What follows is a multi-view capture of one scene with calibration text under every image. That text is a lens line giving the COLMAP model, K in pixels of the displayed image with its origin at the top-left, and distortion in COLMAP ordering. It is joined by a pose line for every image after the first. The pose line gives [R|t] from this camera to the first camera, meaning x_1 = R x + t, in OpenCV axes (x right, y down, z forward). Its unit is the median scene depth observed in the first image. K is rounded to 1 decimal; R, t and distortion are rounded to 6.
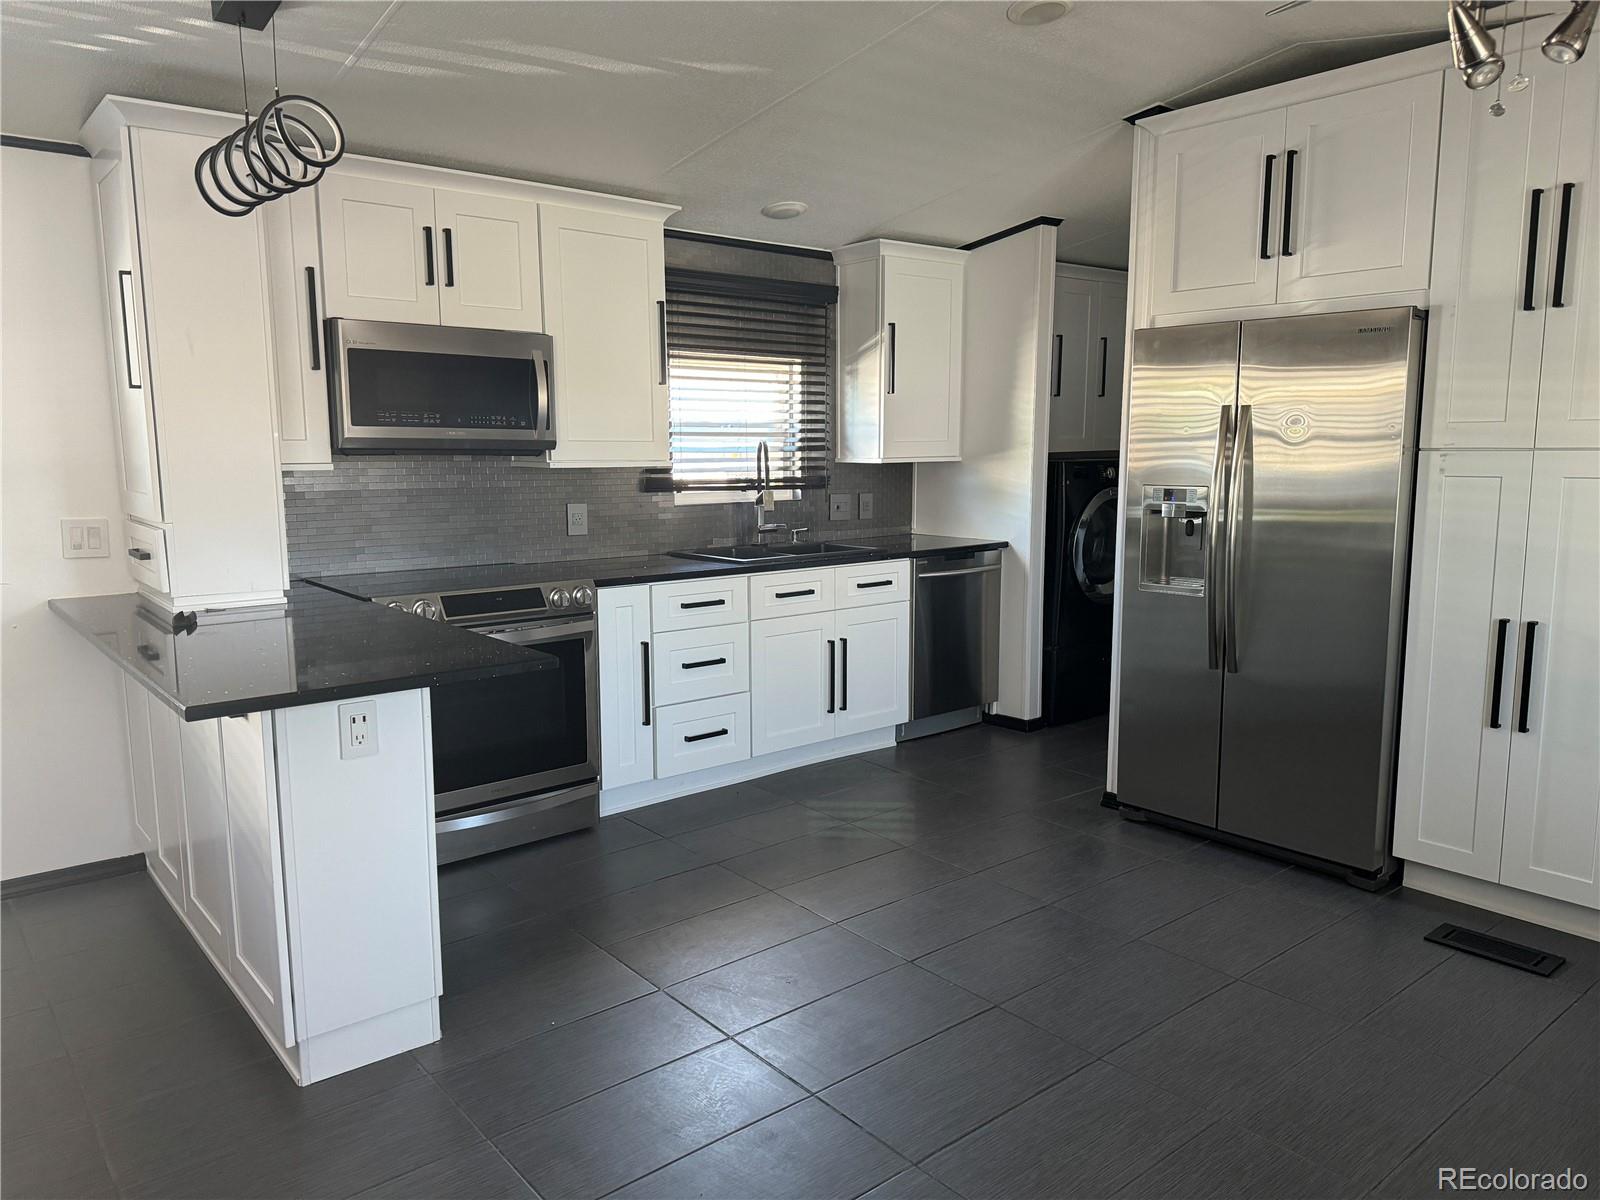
lens RADIAL K [[1120.2, 0, 800.0], [0, 1120.2, 600.0], [0, 0, 1]] dist [0.087170, -0.100578]
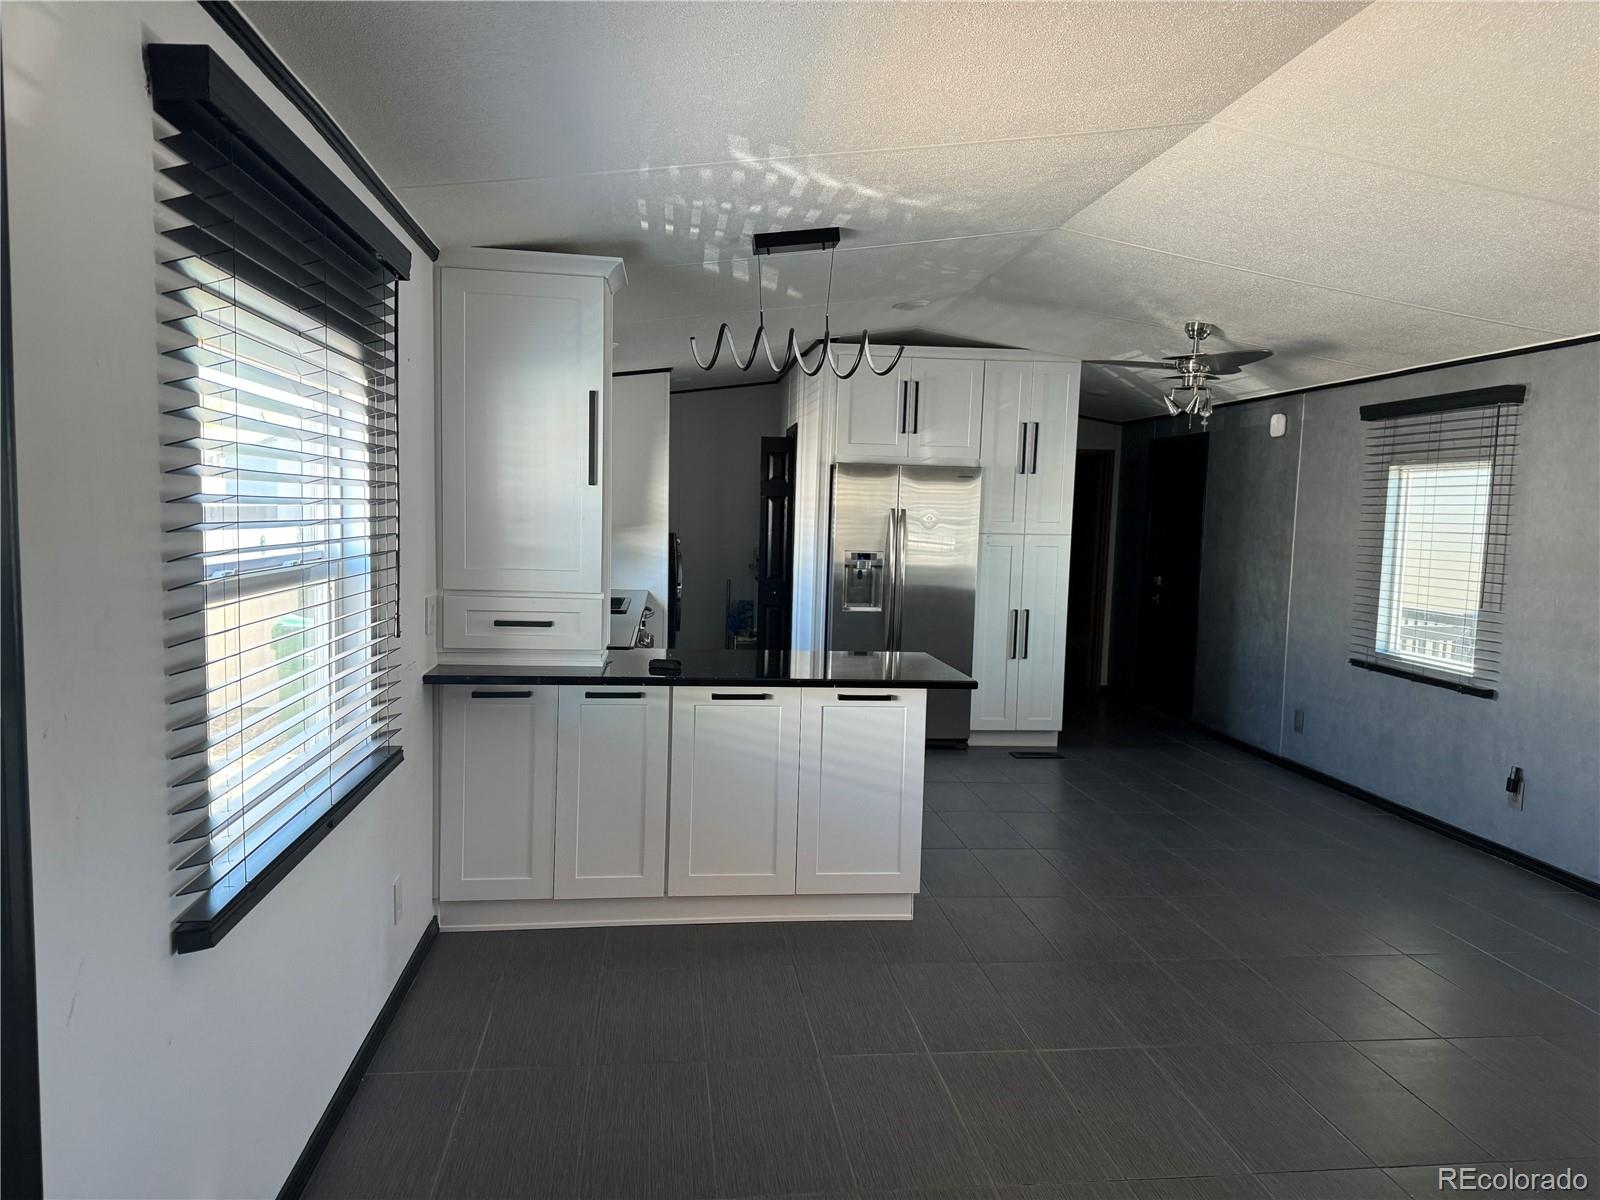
lens RADIAL K [[1120.2, 0, 800.0], [0, 1120.2, 600.0], [0, 0, 1]] dist [0.087170, -0.100578]
pose [[0.544125, -0.057842, 0.837008, -1.281934], [0.091106, 0.995795, 0.009589, -0.053161], [-0.834043, 0.071039, 0.547106, 0.128380]]
